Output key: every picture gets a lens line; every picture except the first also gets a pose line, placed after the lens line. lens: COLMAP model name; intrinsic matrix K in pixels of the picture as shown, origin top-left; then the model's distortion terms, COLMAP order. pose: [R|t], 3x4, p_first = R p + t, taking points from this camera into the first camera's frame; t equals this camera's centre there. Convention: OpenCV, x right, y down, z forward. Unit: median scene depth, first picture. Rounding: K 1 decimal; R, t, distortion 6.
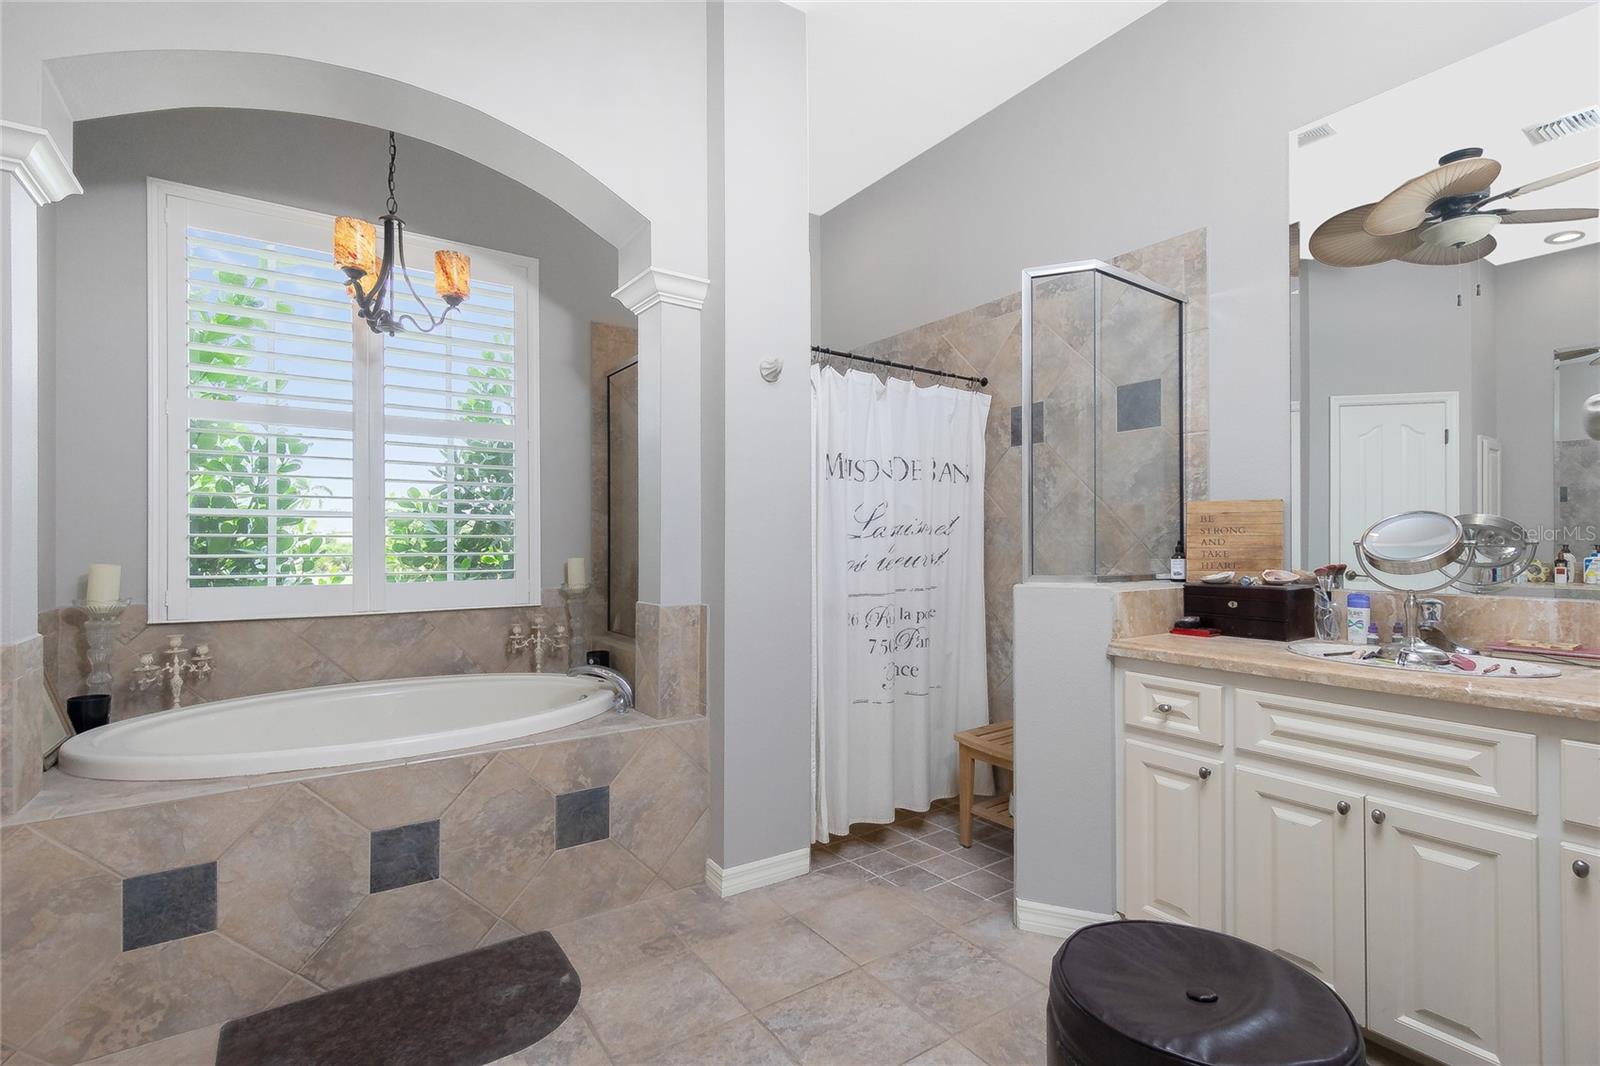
lens RADIAL K [[721.6, 0, 793.4], [0, 721.6, 539.0], [0, 0, 1]] dist [0.001978, 0.000064]
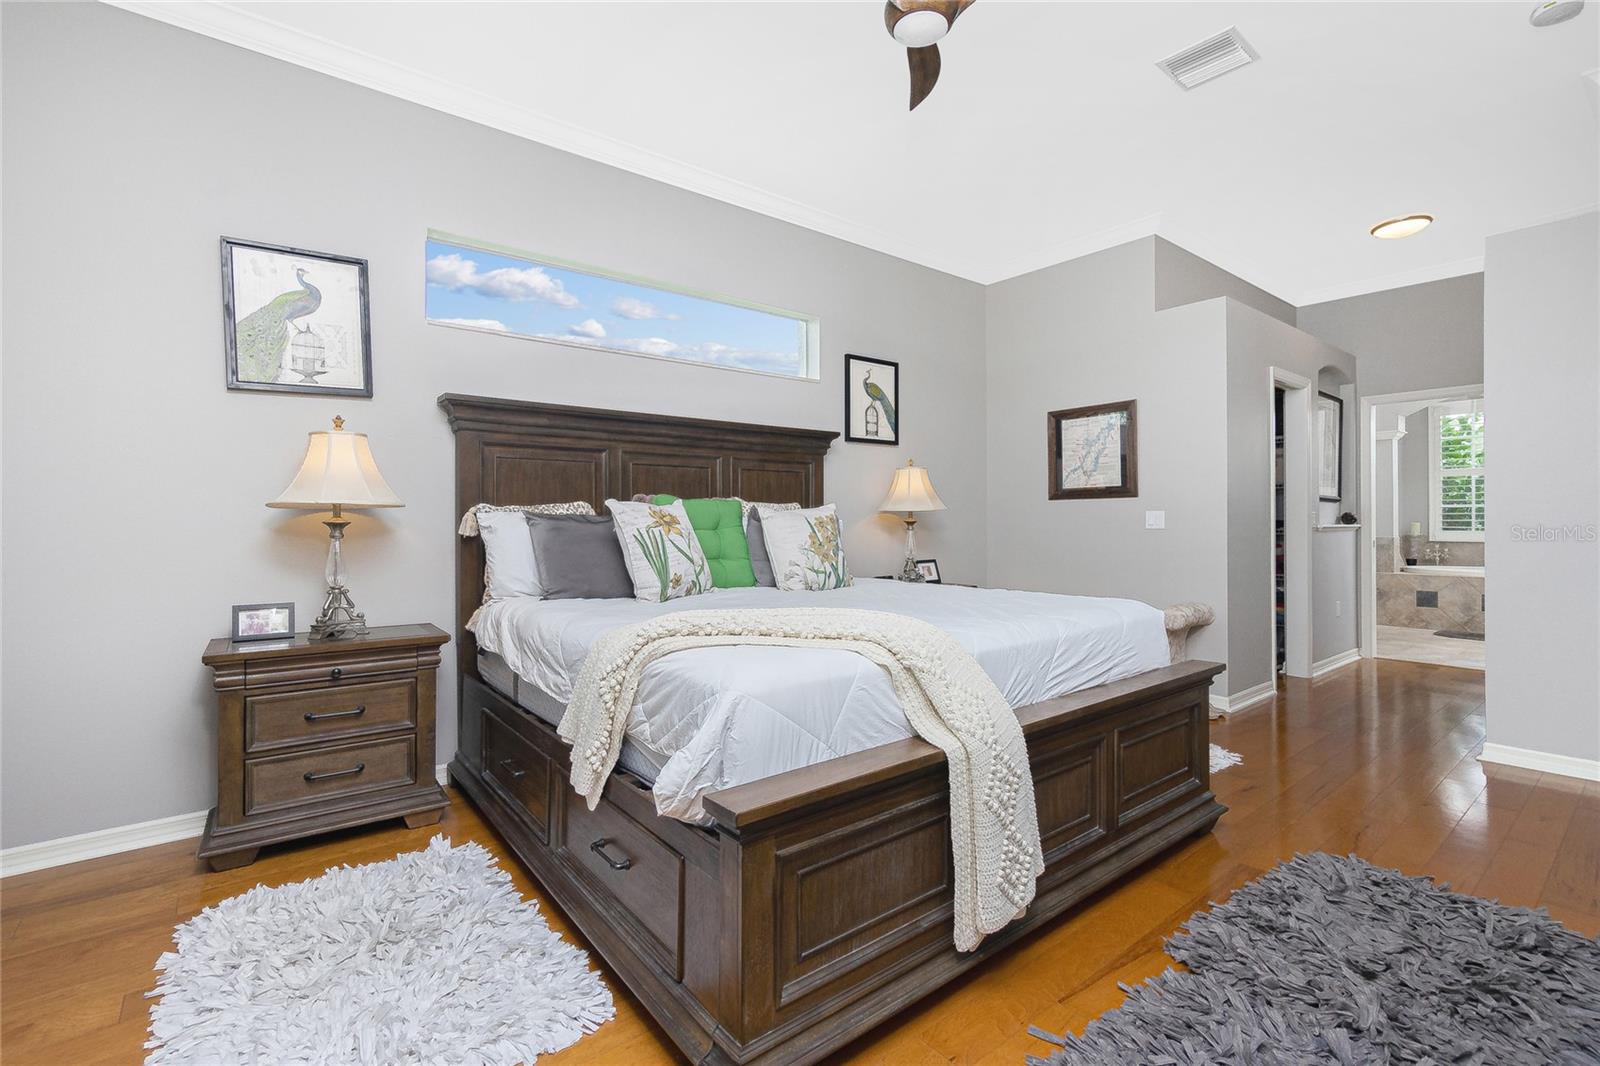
lens RADIAL K [[713.1, 0, 800.5], [0, 713.1, 528.5], [0, 0, 1]] dist [0.002122, 0.000324]
pose [[0.068178, 0.006755, -0.997650, 2.437545], [0.011775, 0.999902, 0.007575, 0.001148], [0.997604, -0.012264, 0.068091, -2.346617]]
